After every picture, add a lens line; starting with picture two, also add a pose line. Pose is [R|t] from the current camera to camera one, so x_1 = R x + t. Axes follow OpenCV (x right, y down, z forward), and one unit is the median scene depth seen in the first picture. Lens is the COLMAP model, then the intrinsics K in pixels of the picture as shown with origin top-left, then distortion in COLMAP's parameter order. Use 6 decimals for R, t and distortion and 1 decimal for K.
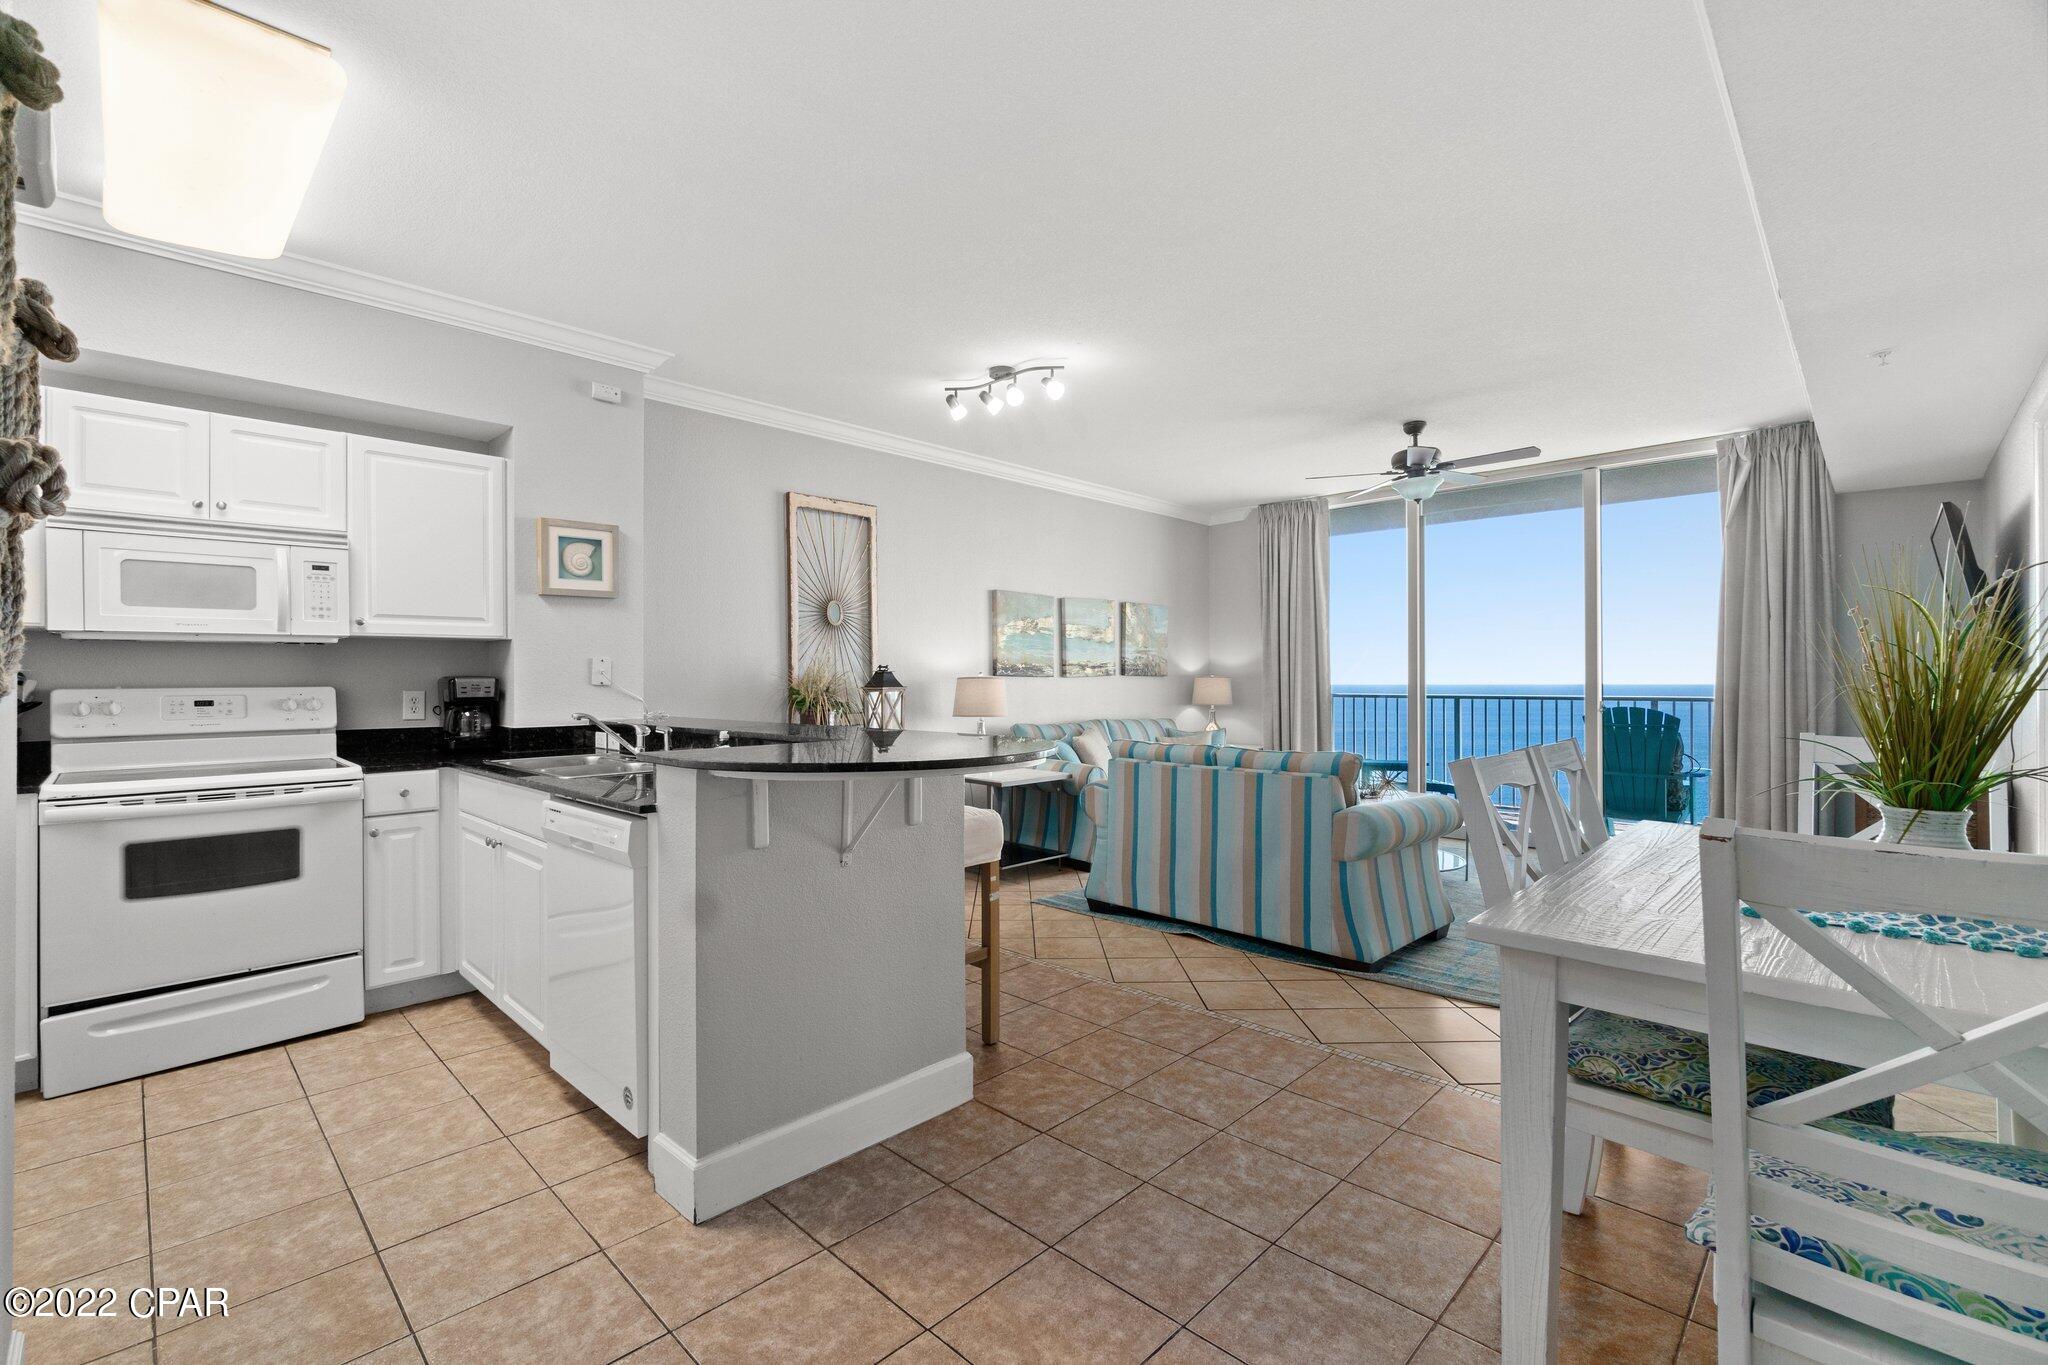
lens RADIAL K [[884.2, 0, 1009.0], [0, 884.2, 675.5], [0, 0, 1]] dist [-0.006255, 0.003756]
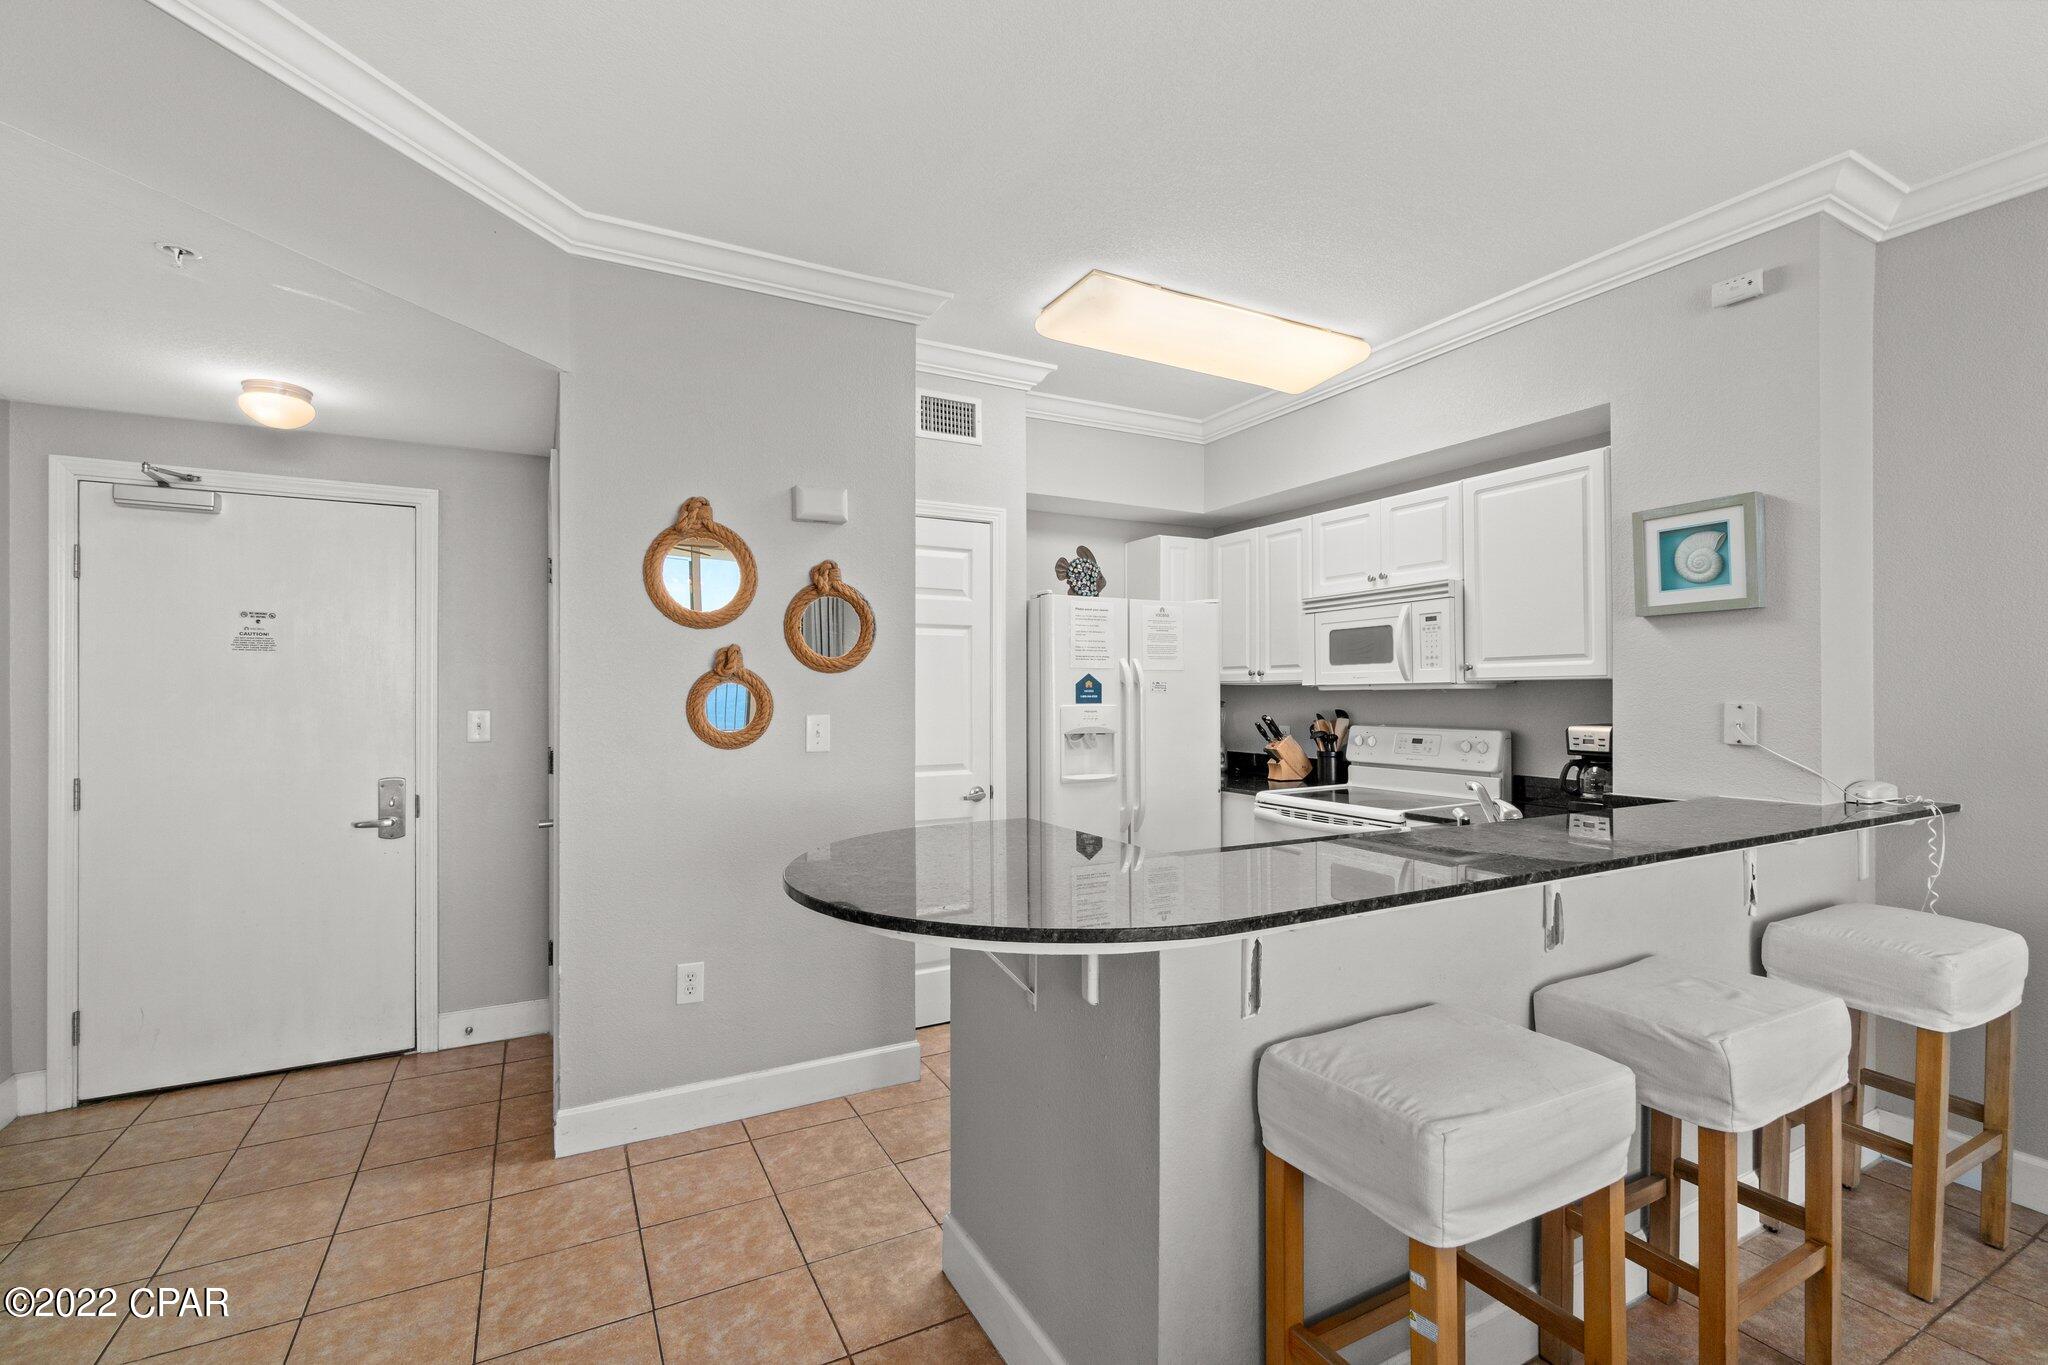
lens RADIAL K [[884.2, 0, 1015.1], [0, 884.2, 694.6], [0, 0, 1]] dist [-0.006255, 0.003756]
pose [[-0.274890, 0.005572, -0.961459, 0.357107], [0.009294, 0.999952, 0.003137, -0.037603], [0.961431, -0.008073, -0.274929, 0.780252]]
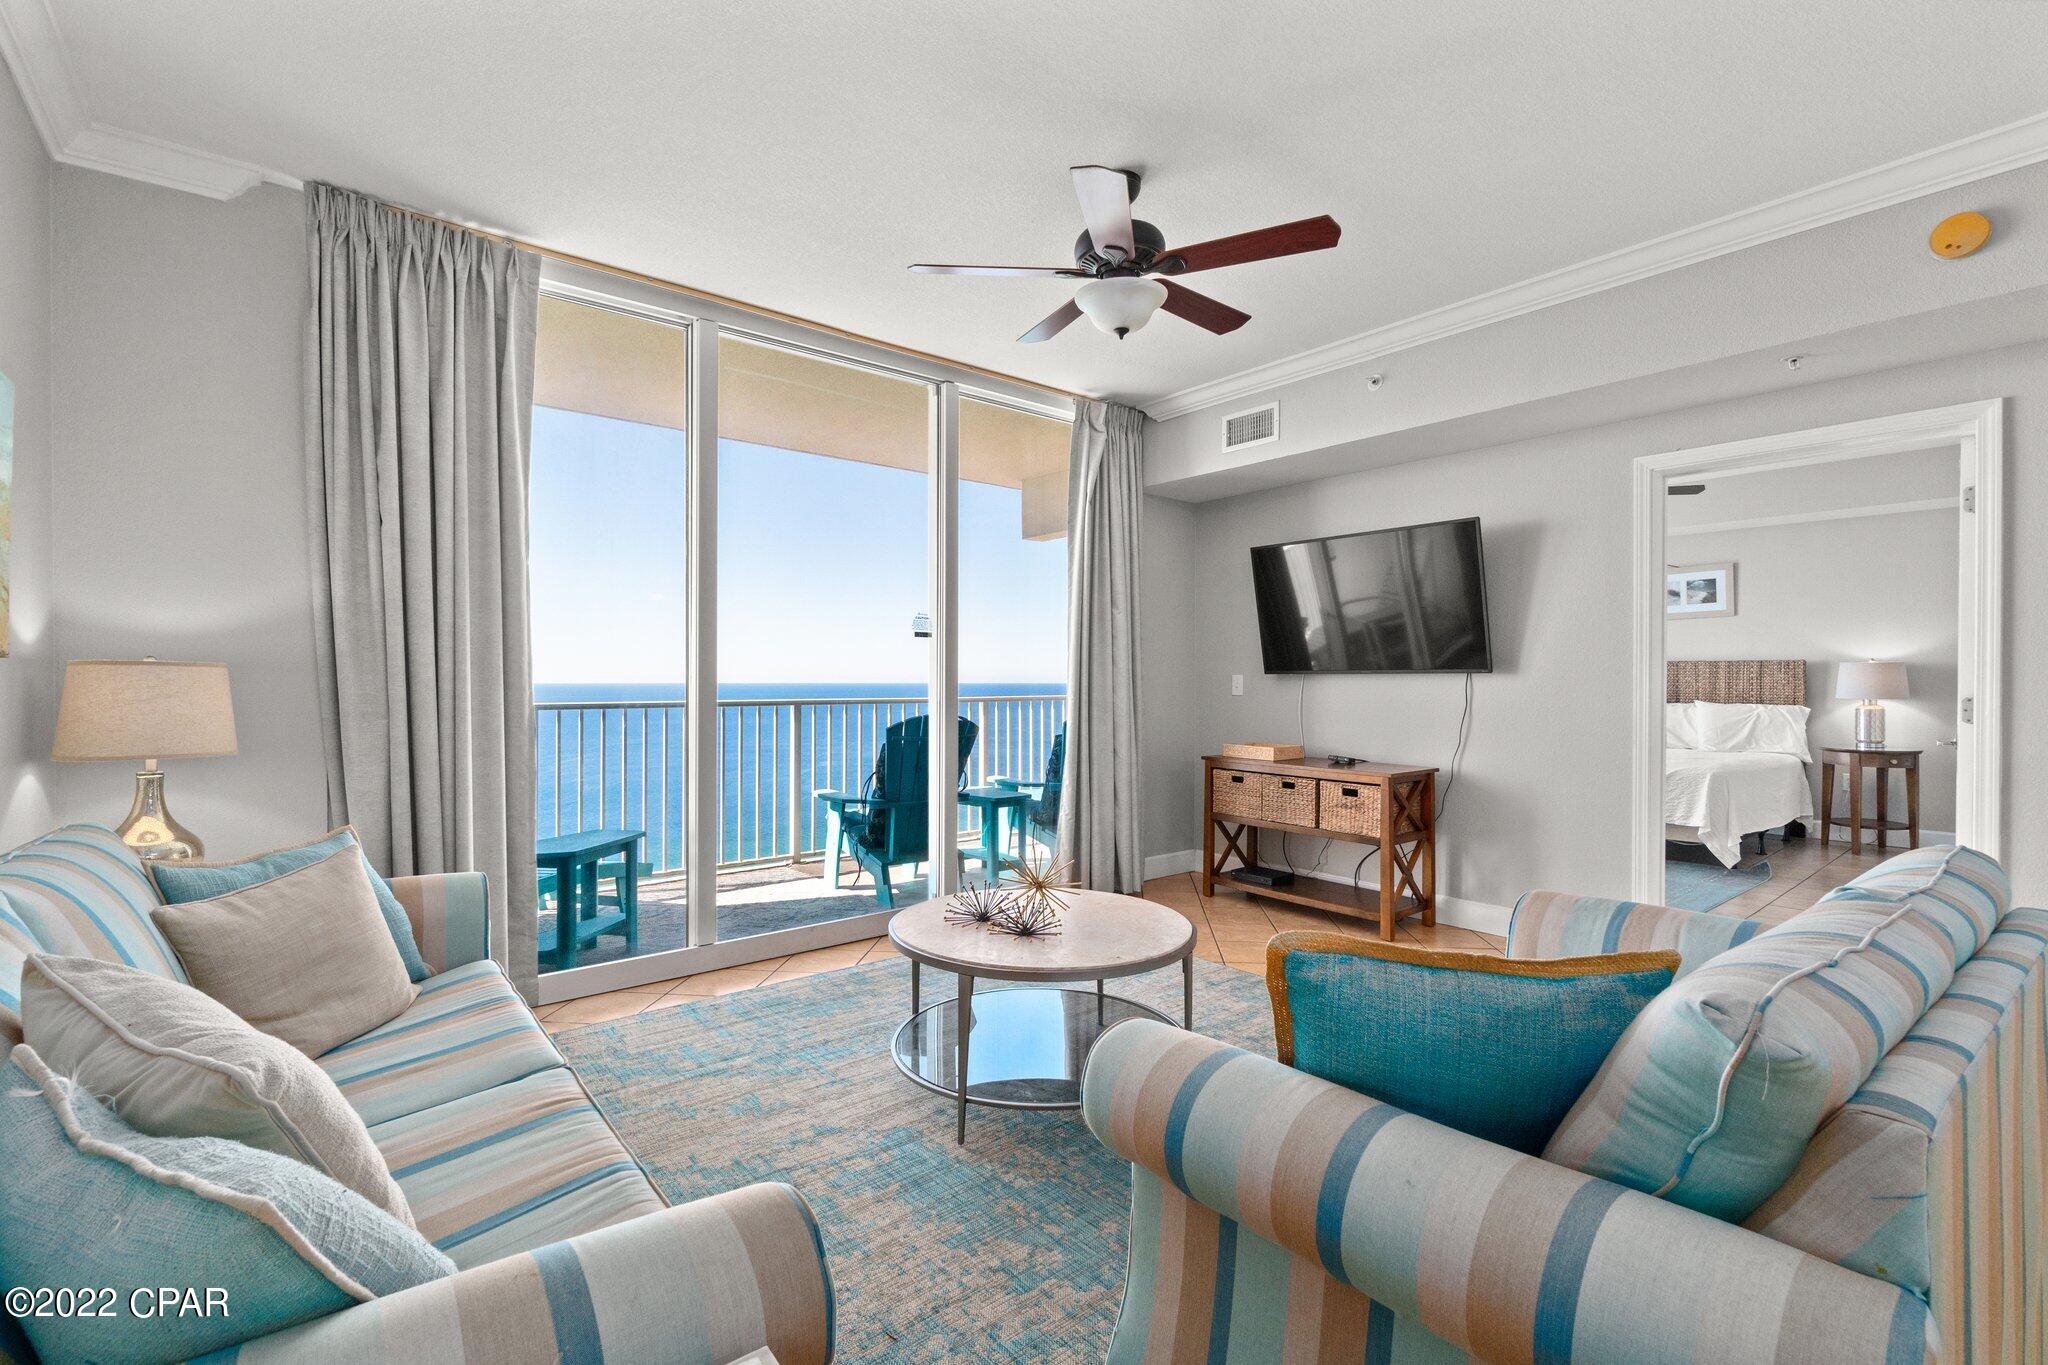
lens RADIAL K [[884.2, 0, 1009.8], [0, 884.2, 681.6], [0, 0, 1]] dist [-0.006255, 0.003756]
pose [[0.110875, -0.002580, 0.993831, -0.087734], [-0.007648, 0.999965, 0.003449, 0.010210], [-0.993805, -0.007984, 0.110852, 1.553352]]
